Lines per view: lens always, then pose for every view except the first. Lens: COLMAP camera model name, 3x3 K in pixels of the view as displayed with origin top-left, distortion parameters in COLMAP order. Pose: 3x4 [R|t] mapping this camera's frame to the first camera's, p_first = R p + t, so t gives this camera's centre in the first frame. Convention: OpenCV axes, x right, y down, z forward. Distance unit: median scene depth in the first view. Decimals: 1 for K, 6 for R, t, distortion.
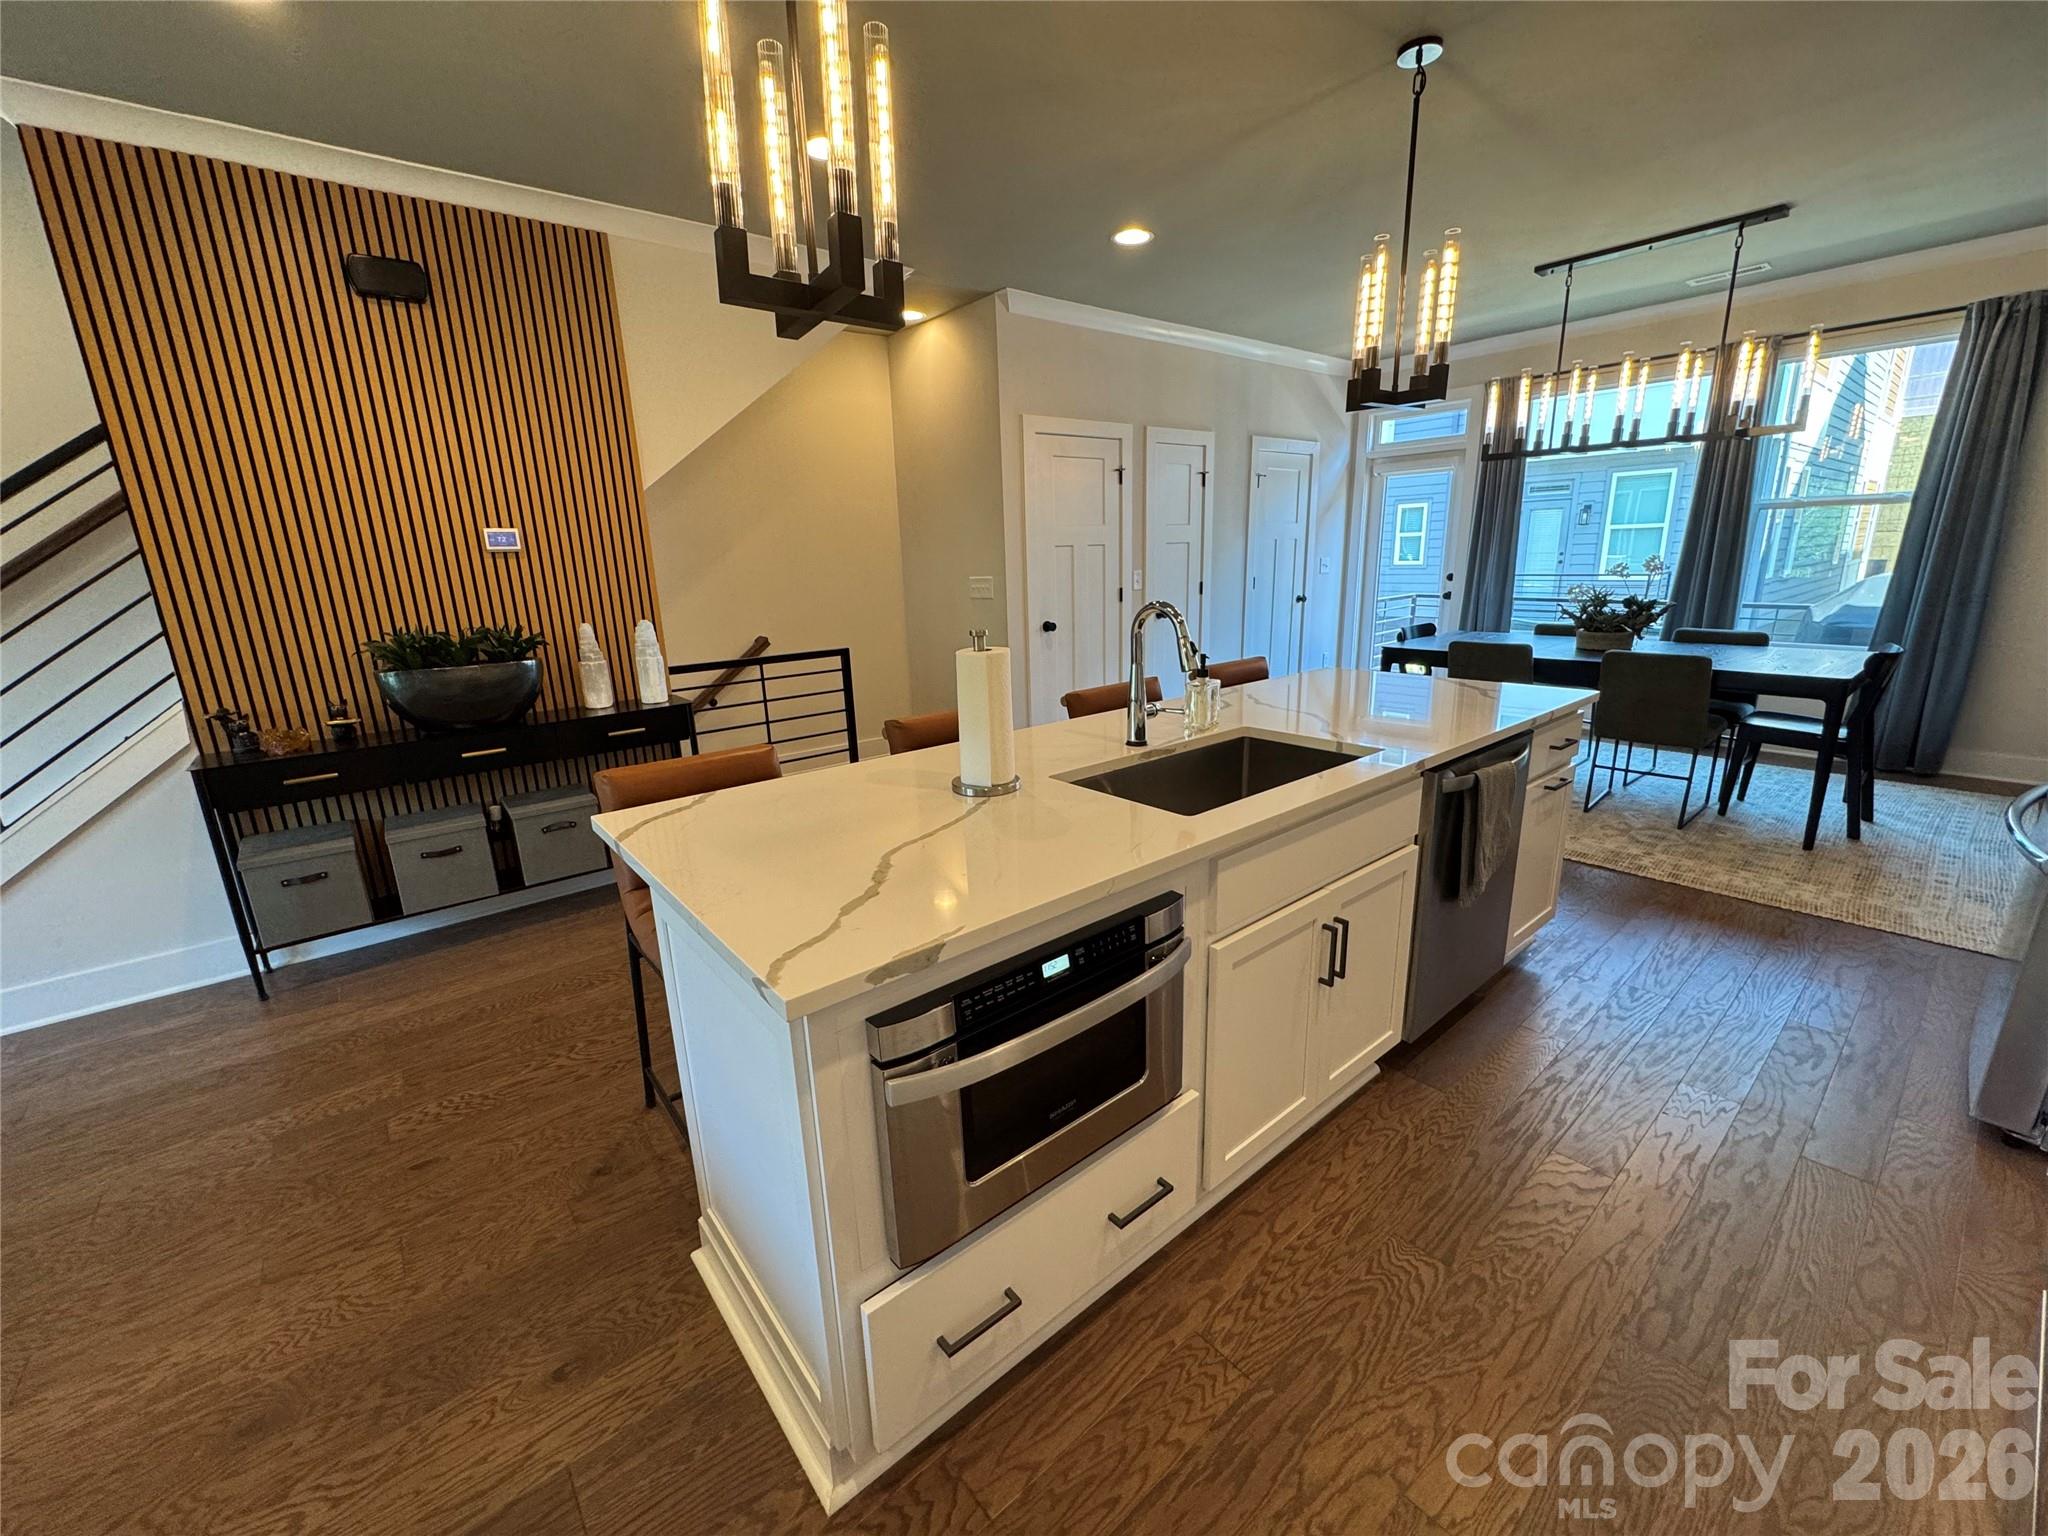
lens RADIAL K [[815.0, 0, 1024.0], [0, 815.0, 768.0], [0, 0, 1]] dist [-0.001734, -0.000153]
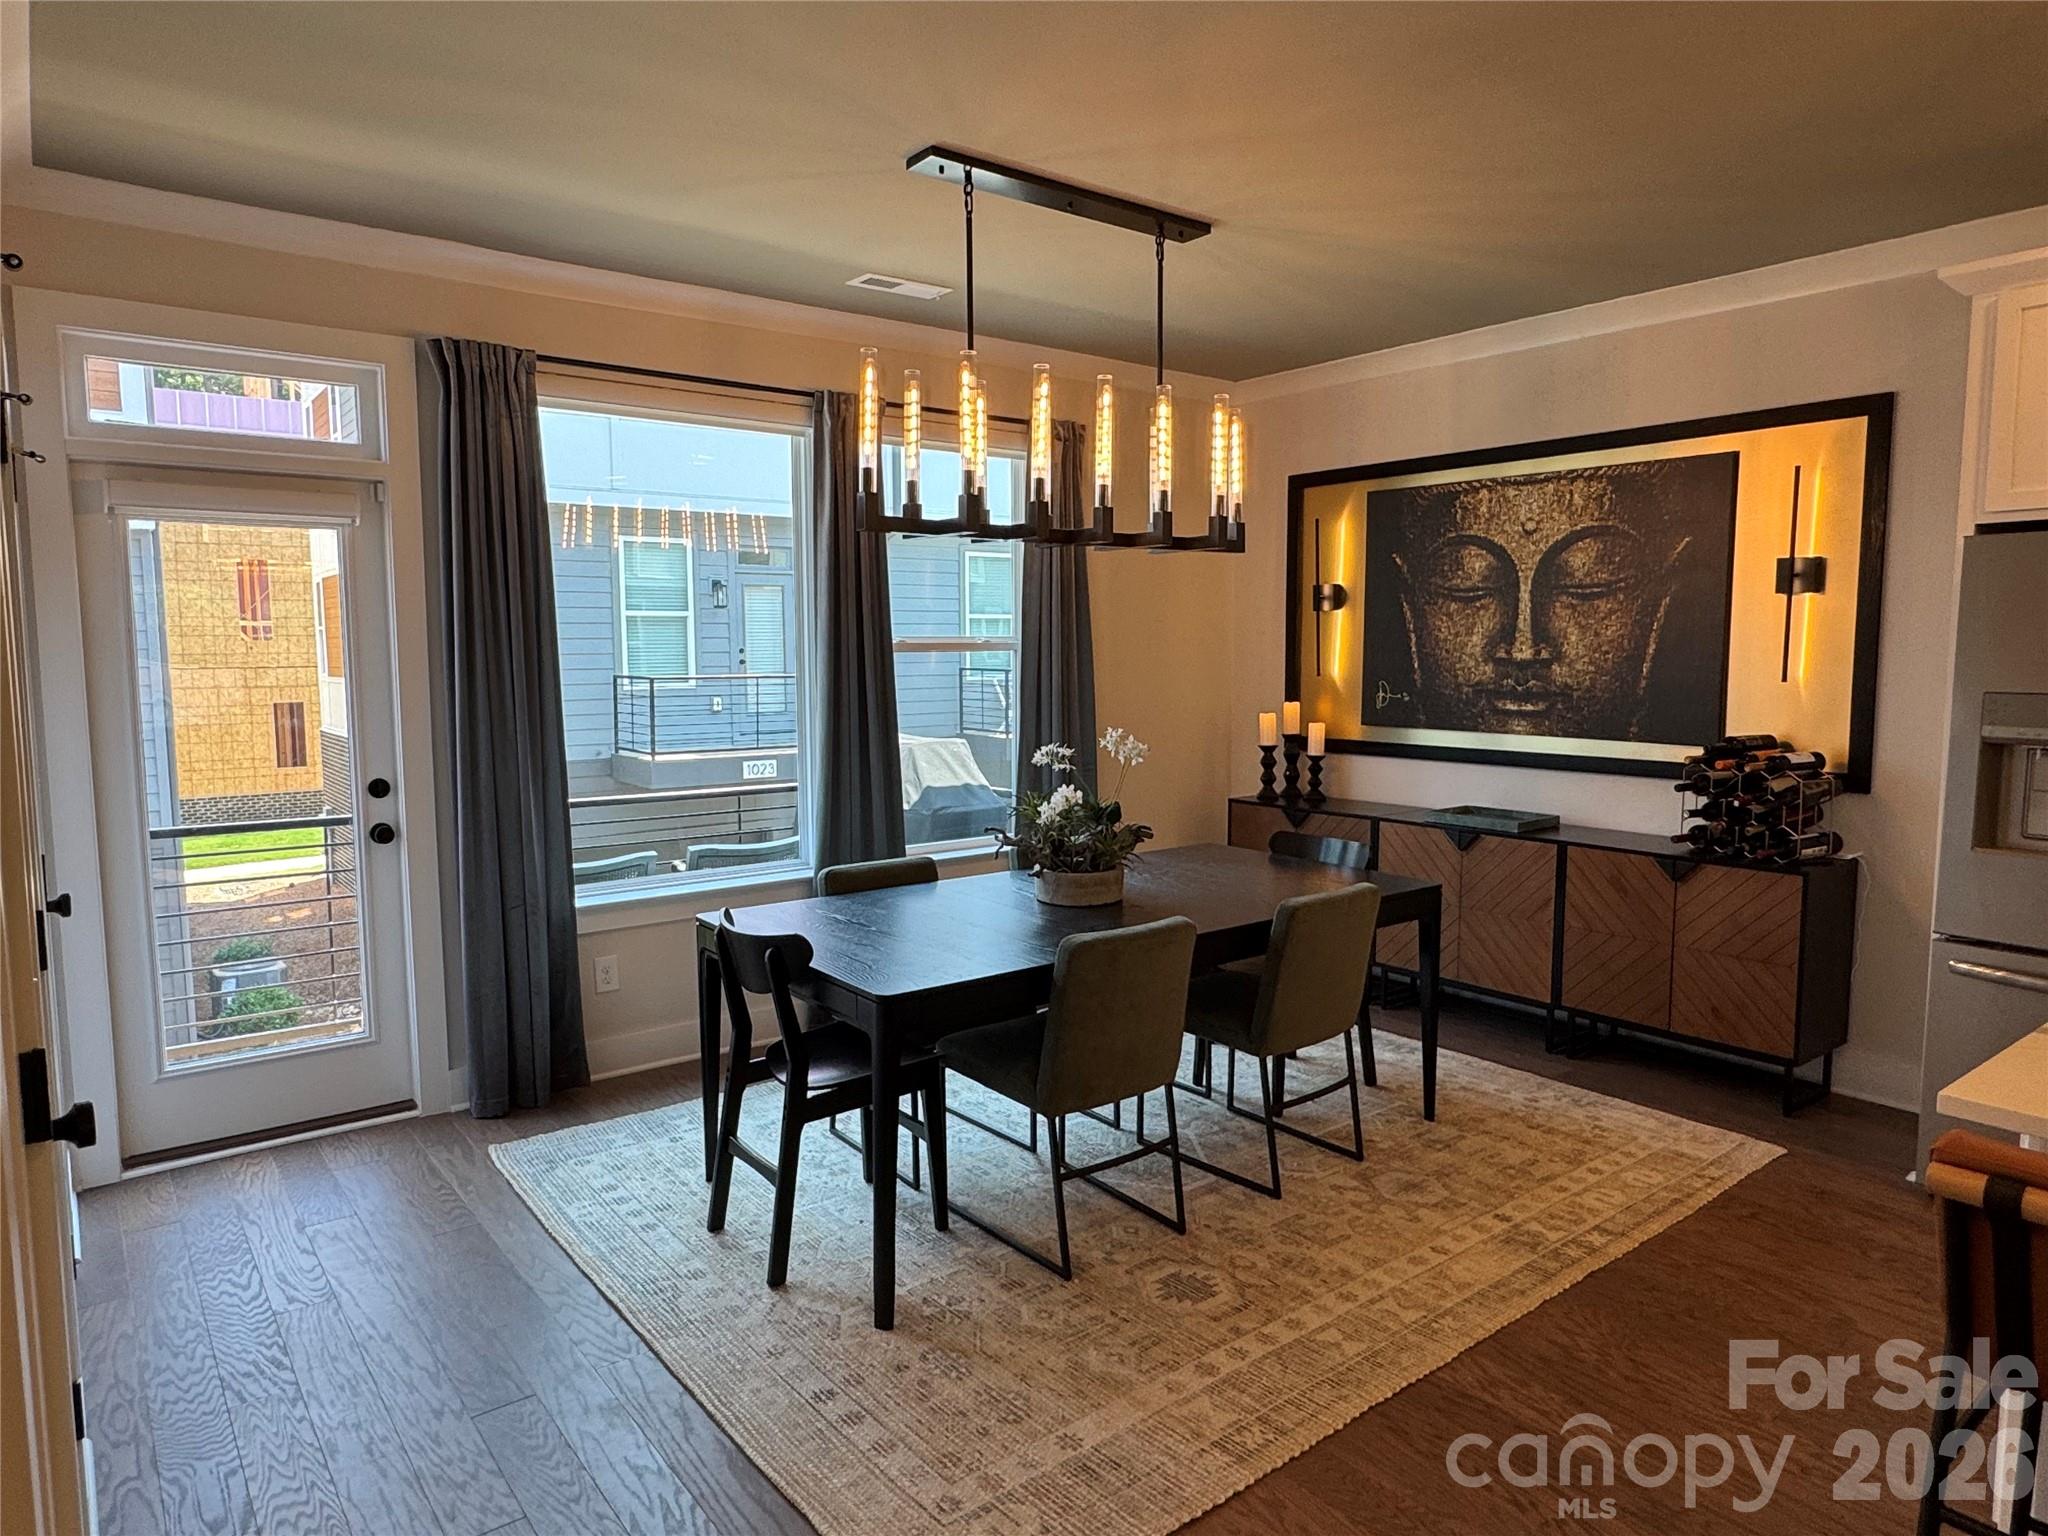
lens RADIAL K [[1270.1, 0, 1024.0], [0, 1270.1, 768.0], [0, 0, 1]] dist [0.004508, 0.000690]
pose [[0.020167, -0.064040, 0.997744, -0.123826], [0.260495, 0.963815, 0.056597, -0.299277], [-0.965265, 0.258766, 0.036119, 1.025038]]
